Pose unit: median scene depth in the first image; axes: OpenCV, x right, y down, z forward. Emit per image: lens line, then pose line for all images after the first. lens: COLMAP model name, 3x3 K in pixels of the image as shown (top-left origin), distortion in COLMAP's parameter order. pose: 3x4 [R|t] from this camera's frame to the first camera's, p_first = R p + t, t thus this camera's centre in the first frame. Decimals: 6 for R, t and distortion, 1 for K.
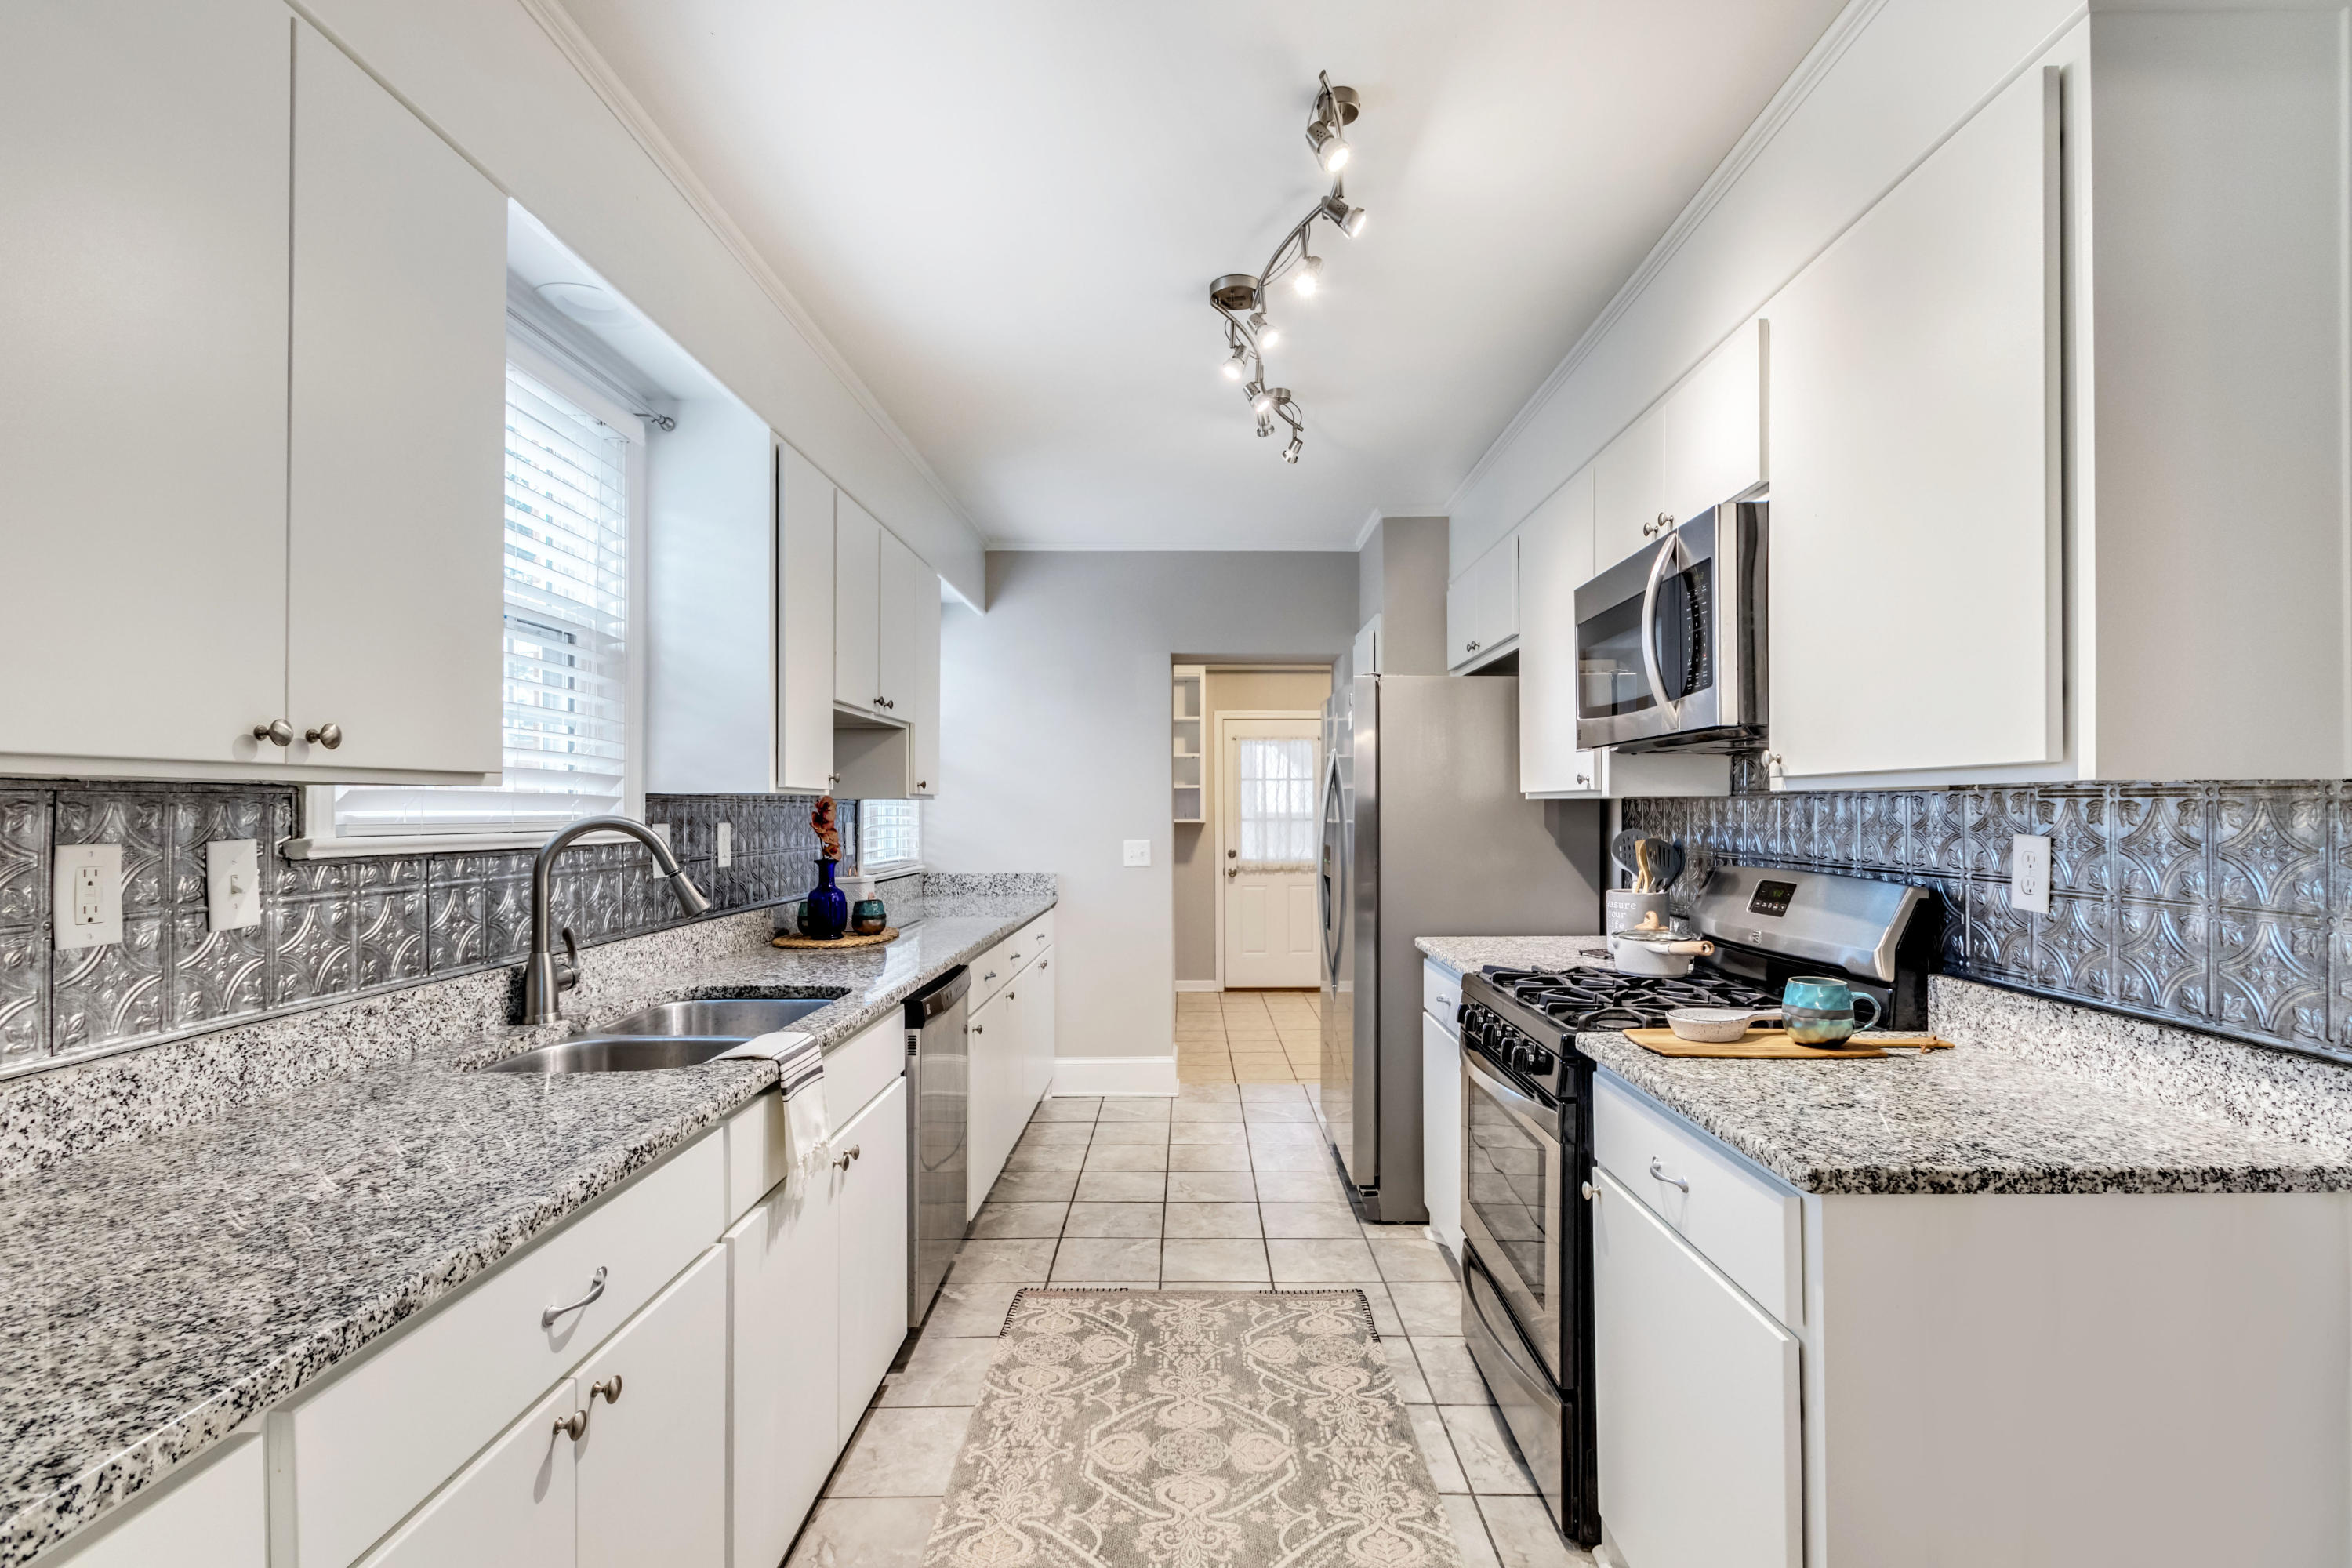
lens RADIAL K [[1088.8, 0, 1197.2], [0, 1088.8, 803.4], [0, 0, 1]] dist [0.000575, 0.000859]
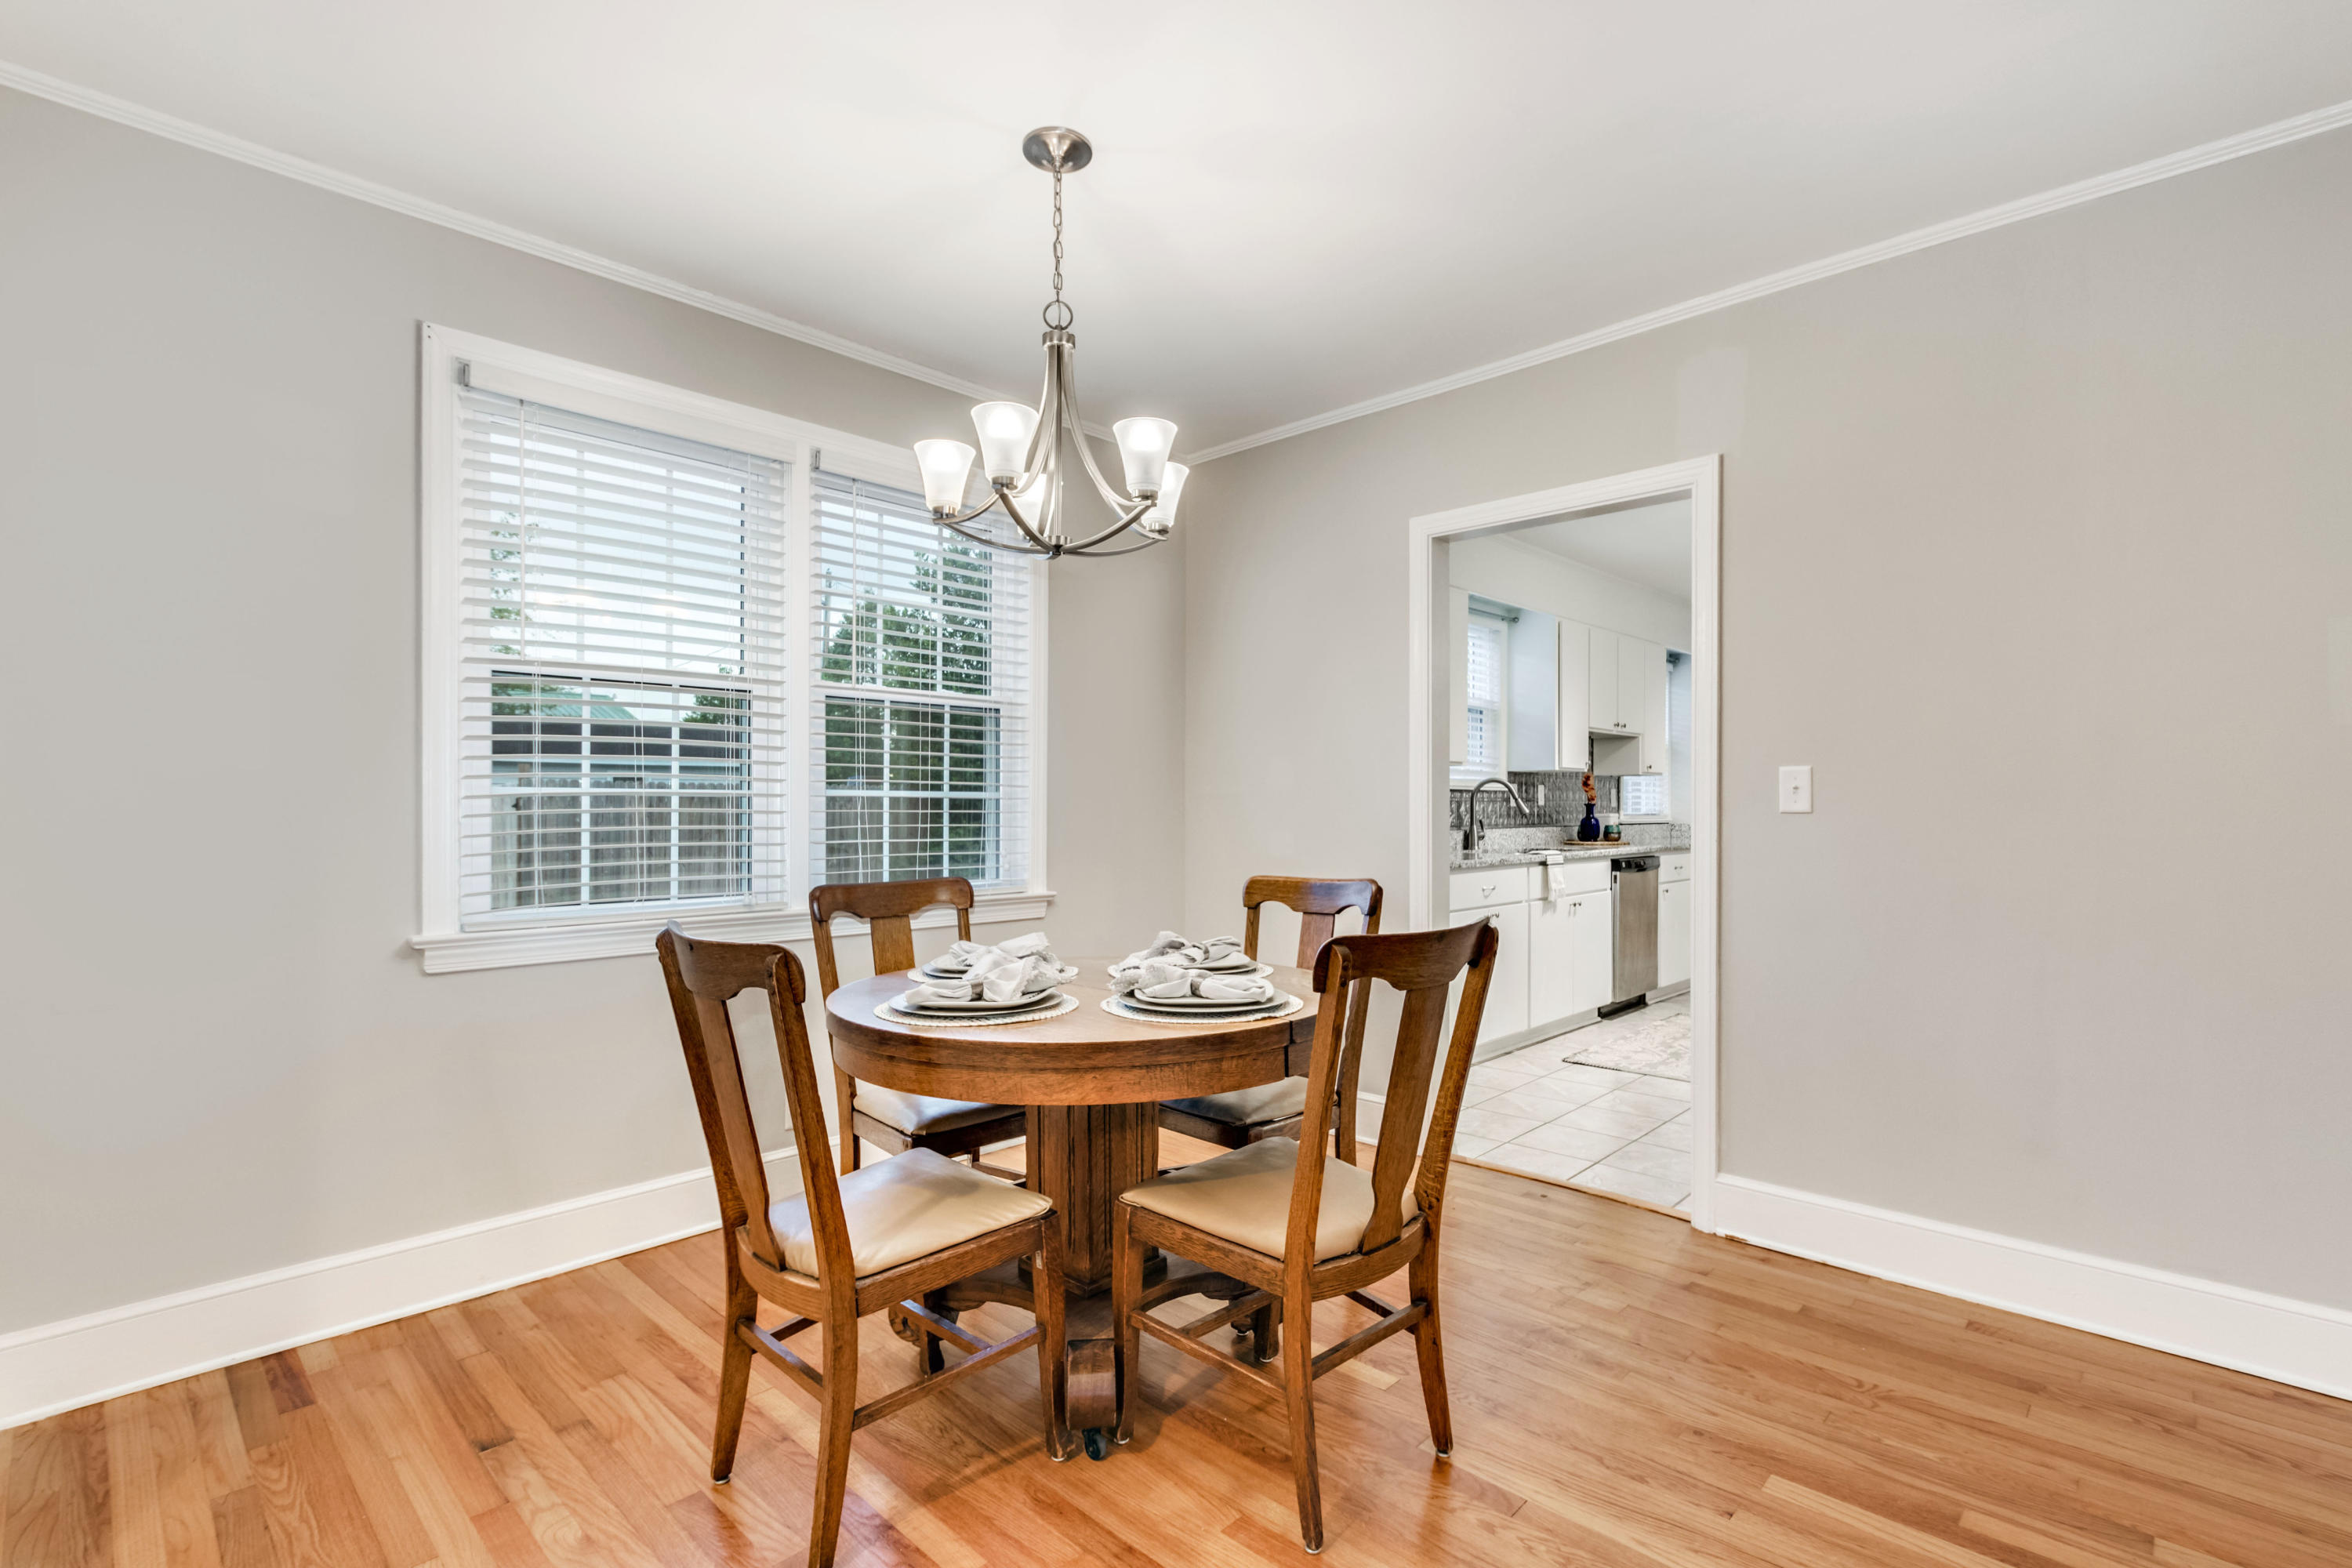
lens RADIAL K [[1088.8, 0, 1197.2], [0, 1088.8, 803.4], [0, 0, 1]] dist [0.000575, 0.000859]
pose [[0.727661, 0.002935, -0.685931, 0.693675], [0.001448, 0.999982, 0.005814, 0.049553], [0.685936, -0.005224, 0.727644, -1.315984]]
